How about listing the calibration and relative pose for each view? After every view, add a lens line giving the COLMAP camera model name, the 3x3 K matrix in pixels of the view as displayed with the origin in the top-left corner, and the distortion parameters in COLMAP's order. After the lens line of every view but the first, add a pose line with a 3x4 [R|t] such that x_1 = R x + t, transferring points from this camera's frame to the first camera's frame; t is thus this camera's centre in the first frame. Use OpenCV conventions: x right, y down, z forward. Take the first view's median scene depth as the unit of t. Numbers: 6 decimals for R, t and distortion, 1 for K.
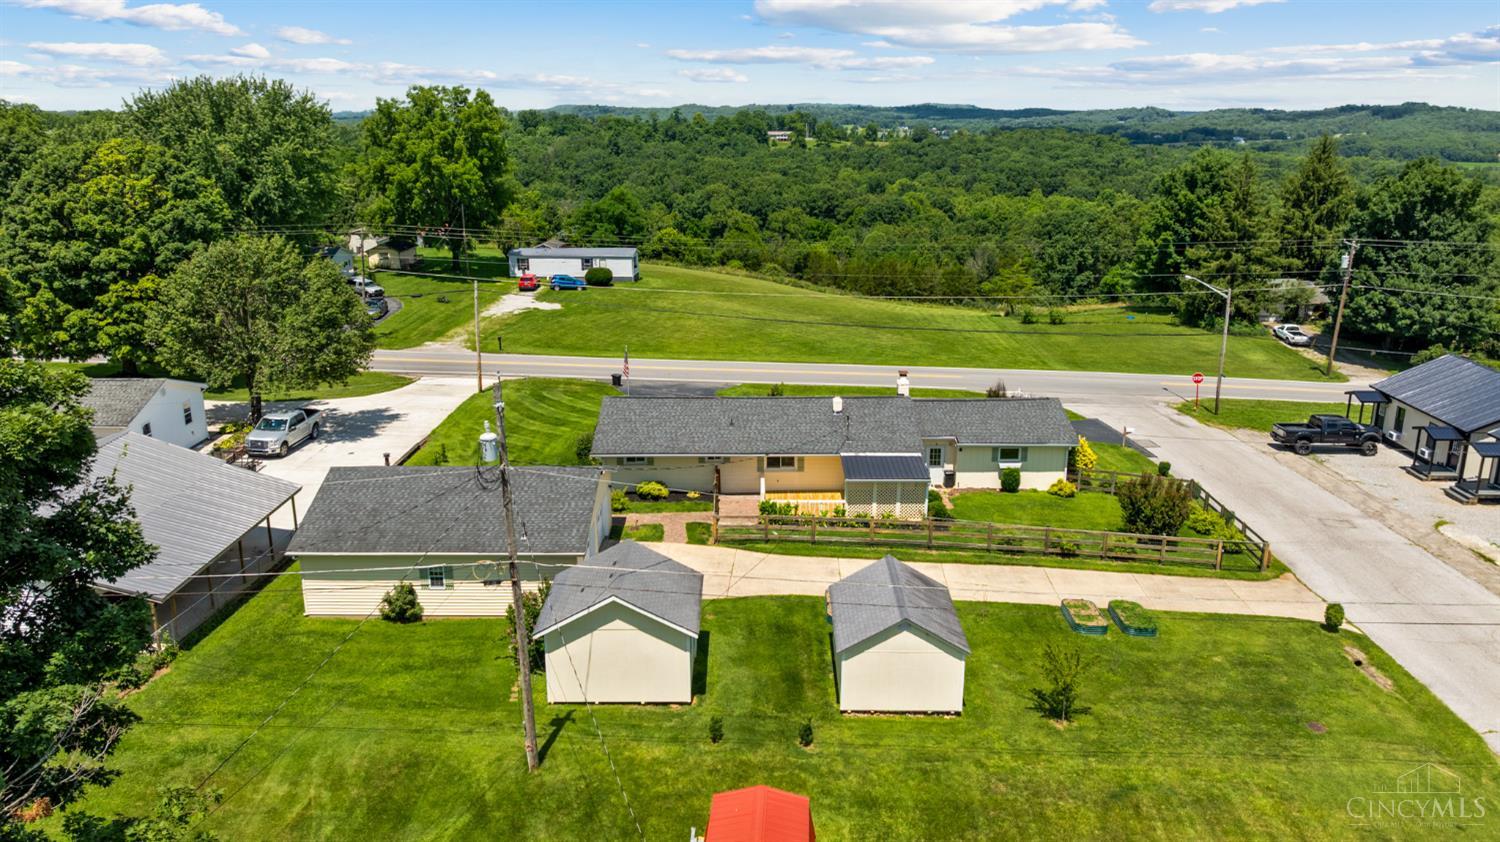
lens RADIAL K [[1079.7, 0, 750.0], [0, 1079.7, 421.0], [0, 0, 1]] dist [-0.038611, 0.000669]
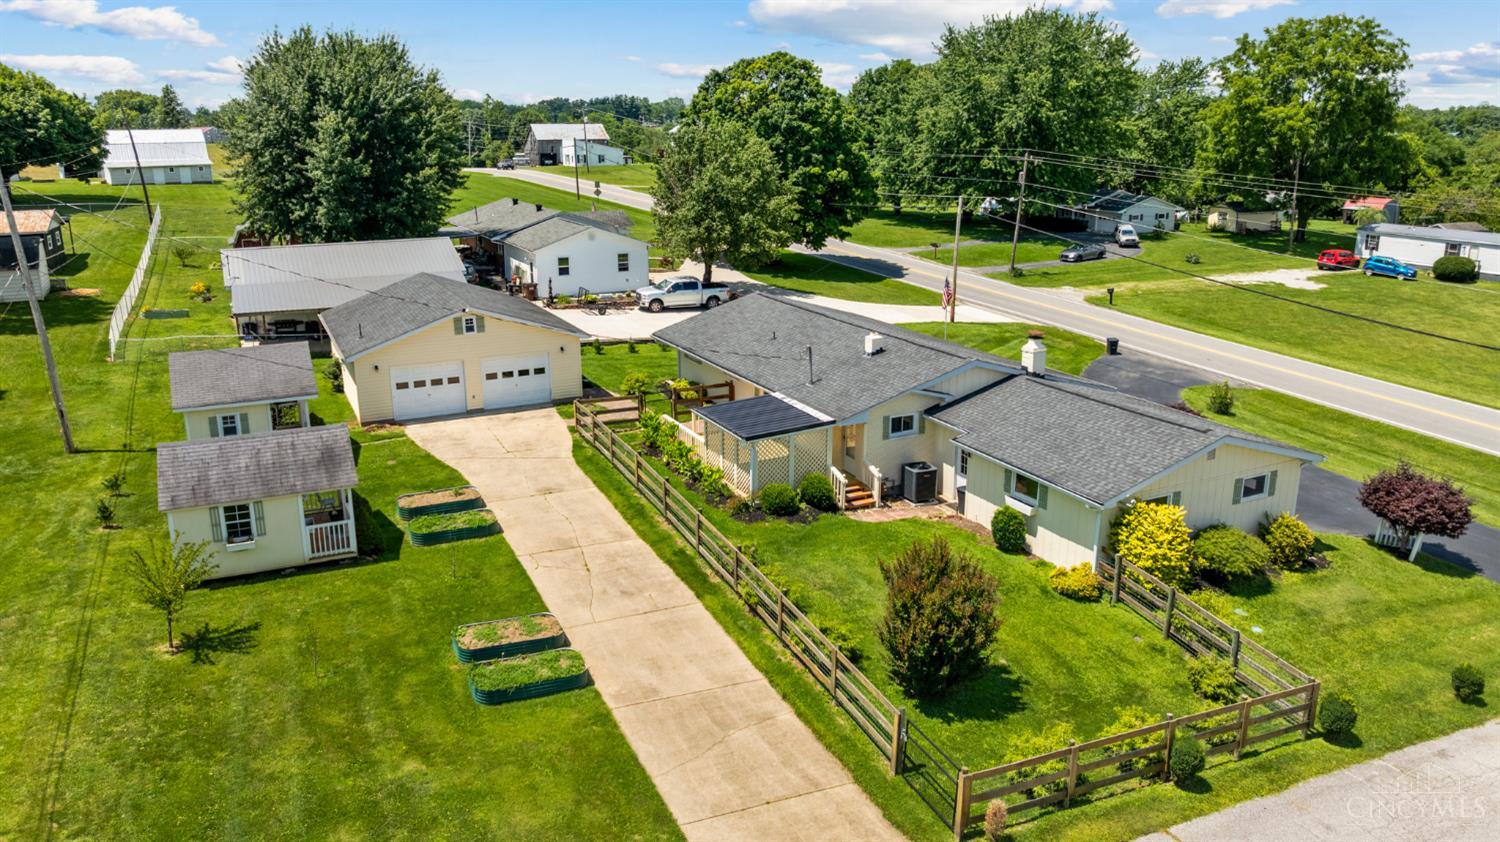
lens RADIAL K [[1079.7, 0, 750.0], [0, 1079.7, 421.0], [0, 0, 1]] dist [-0.038611, 0.000669]
pose [[0.433786, 0.241615, -0.868016, 0.527035], [-0.247140, 0.958333, 0.143248, -0.037900], [0.866459, 0.152383, 0.475424, 0.478277]]
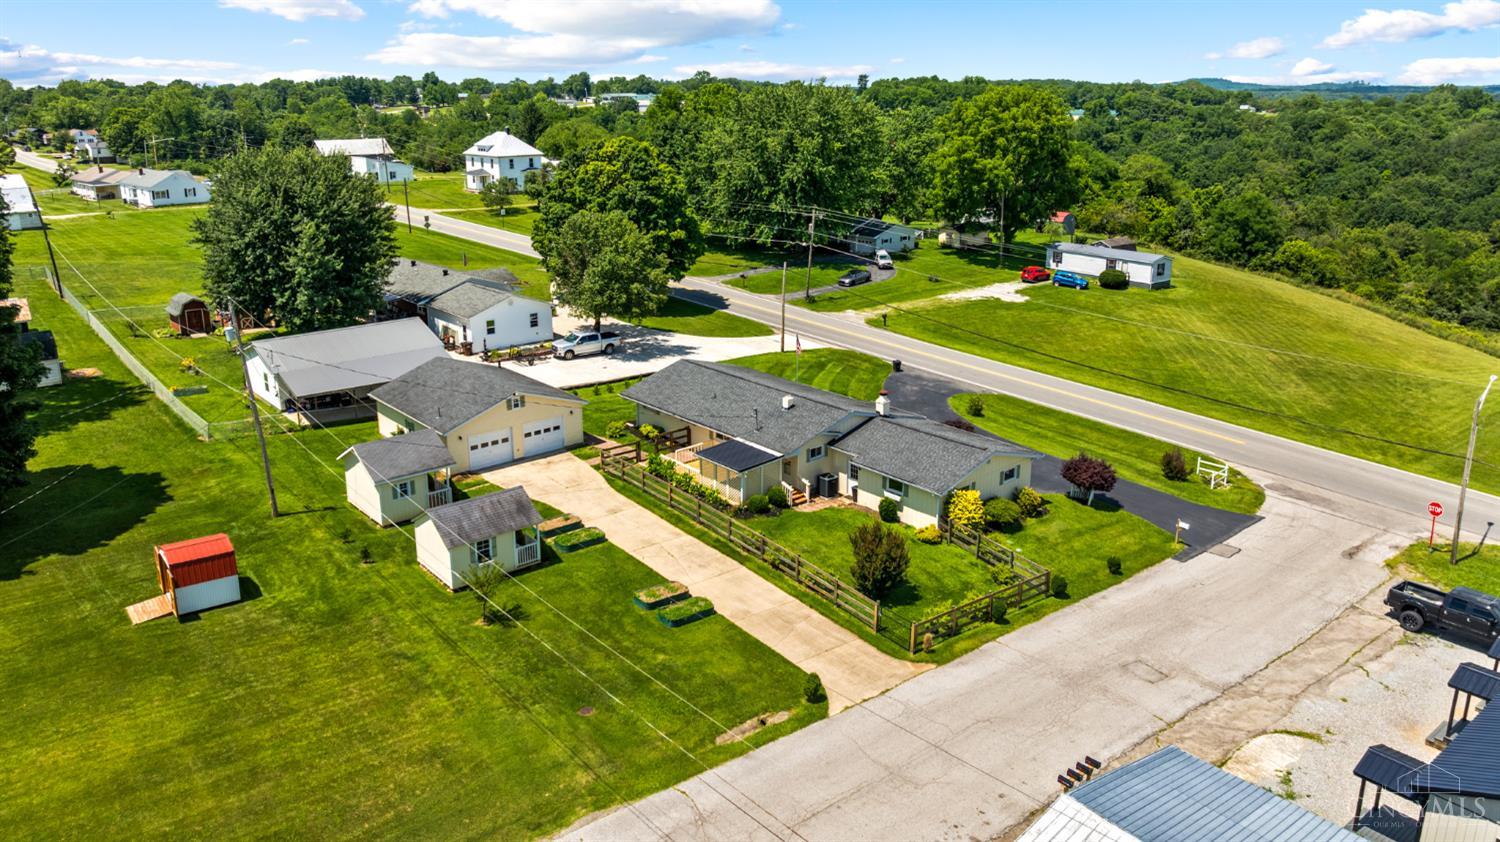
lens RADIAL K [[1097.0, 0, 755.7], [0, 1097.0, 377.1], [0, 0, 1]] dist [-0.016236, -0.002401]
pose [[0.651072, 0.201024, -0.731912, 0.725466], [-0.209372, 0.974443, 0.081390, -0.103575], [0.729568, 0.100252, 0.676521, 0.136118]]
